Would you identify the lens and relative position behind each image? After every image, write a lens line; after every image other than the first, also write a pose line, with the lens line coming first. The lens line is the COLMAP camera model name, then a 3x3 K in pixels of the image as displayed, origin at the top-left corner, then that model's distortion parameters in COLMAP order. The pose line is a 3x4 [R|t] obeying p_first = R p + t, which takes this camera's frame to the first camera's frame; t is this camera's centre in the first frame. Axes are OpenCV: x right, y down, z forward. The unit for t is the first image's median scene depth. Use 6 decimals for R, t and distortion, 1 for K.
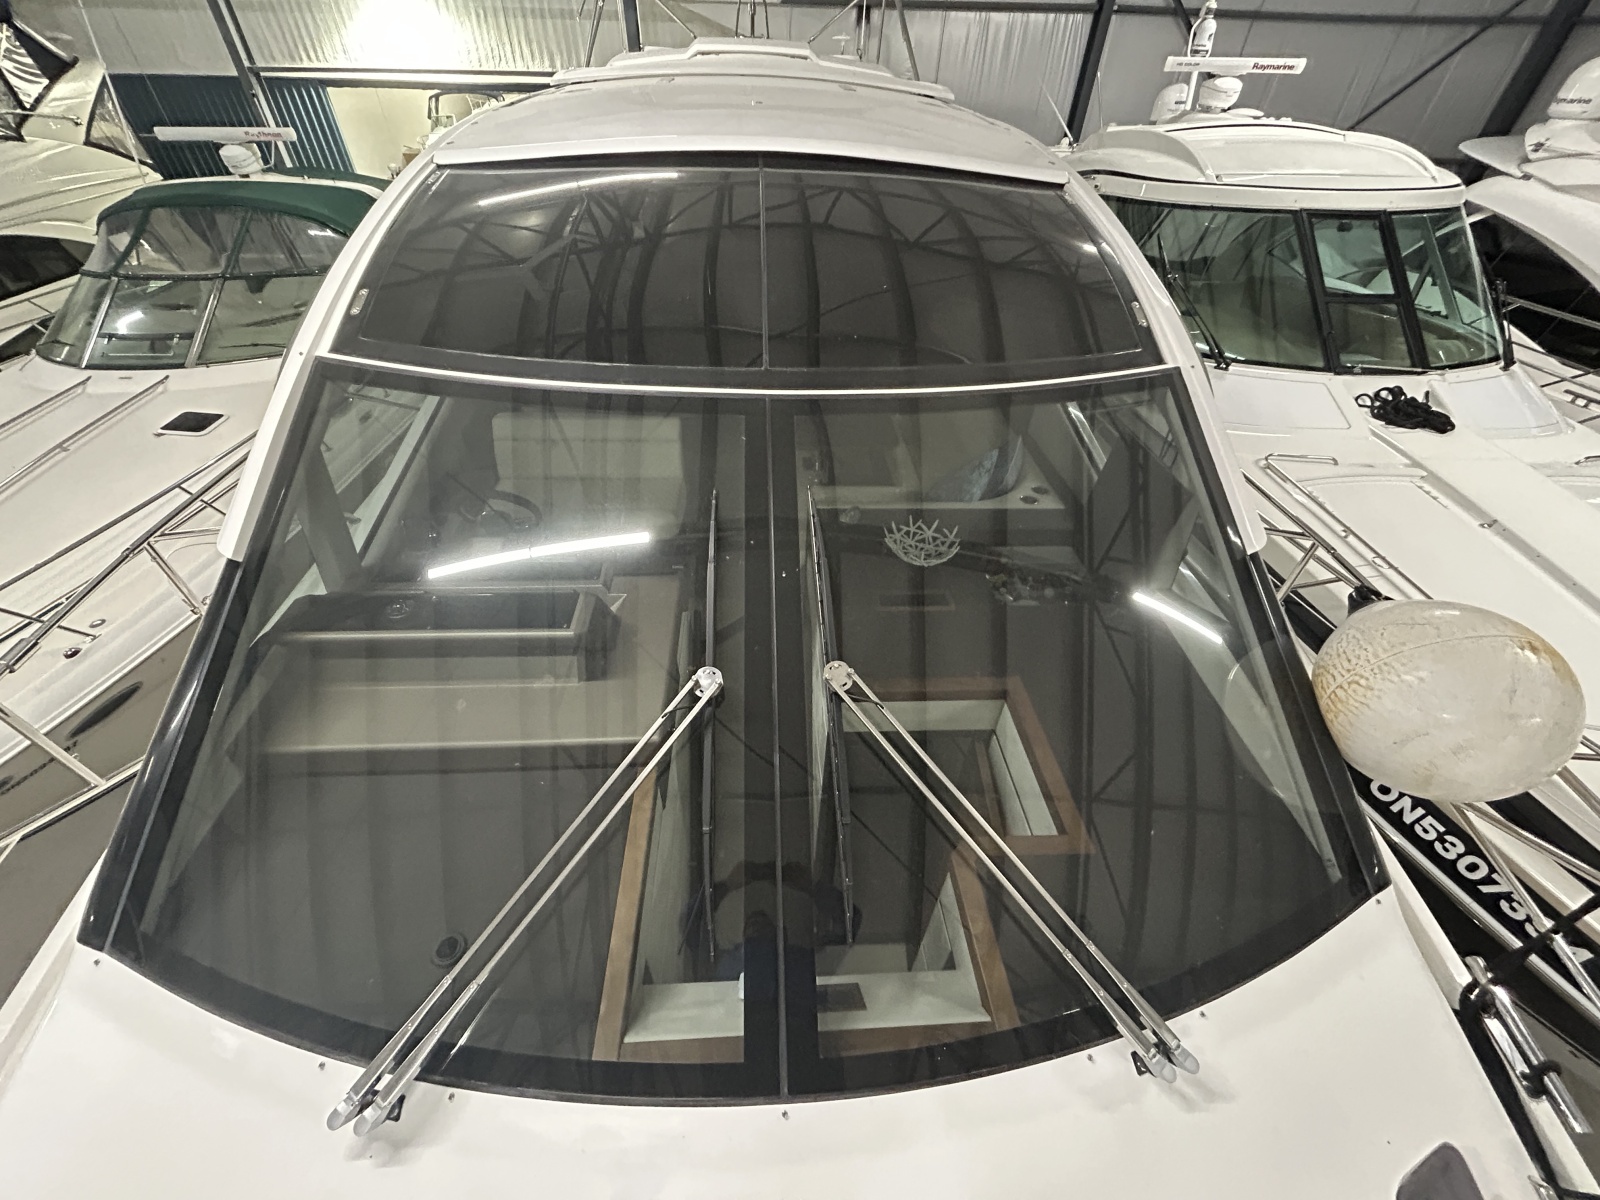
lens RADIAL K [[655.5, 0, 800.0], [0, 655.5, 600.0], [0, 0, 1]] dist [0.000402, 0.000473]
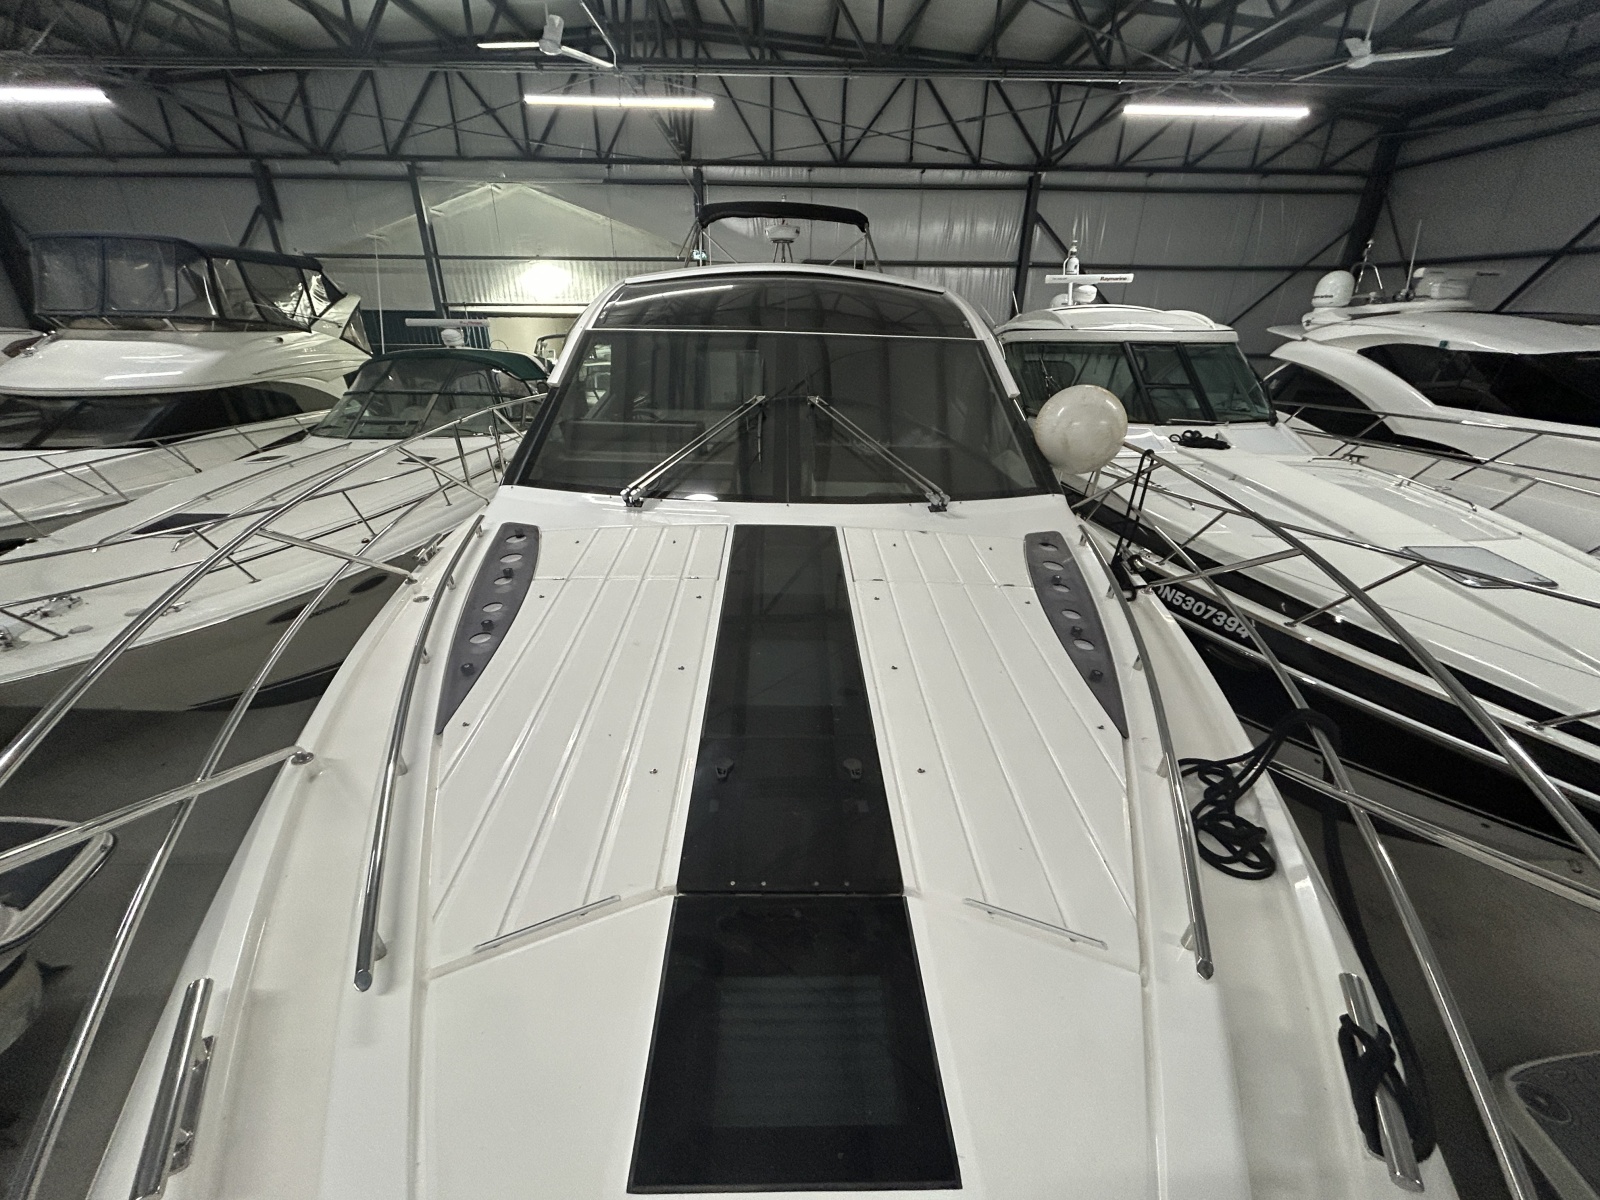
lens RADIAL K [[645.2, 0, 800.0], [0, 645.2, 600.0], [0, 0, 1]] dist [0.003476, 0.000876]
pose [[0.999564, 0.000671, -0.029516, 0.019035], [-0.009296, 0.956045, -0.293072, 0.367326], [0.028022, 0.293219, 0.955635, -0.260310]]
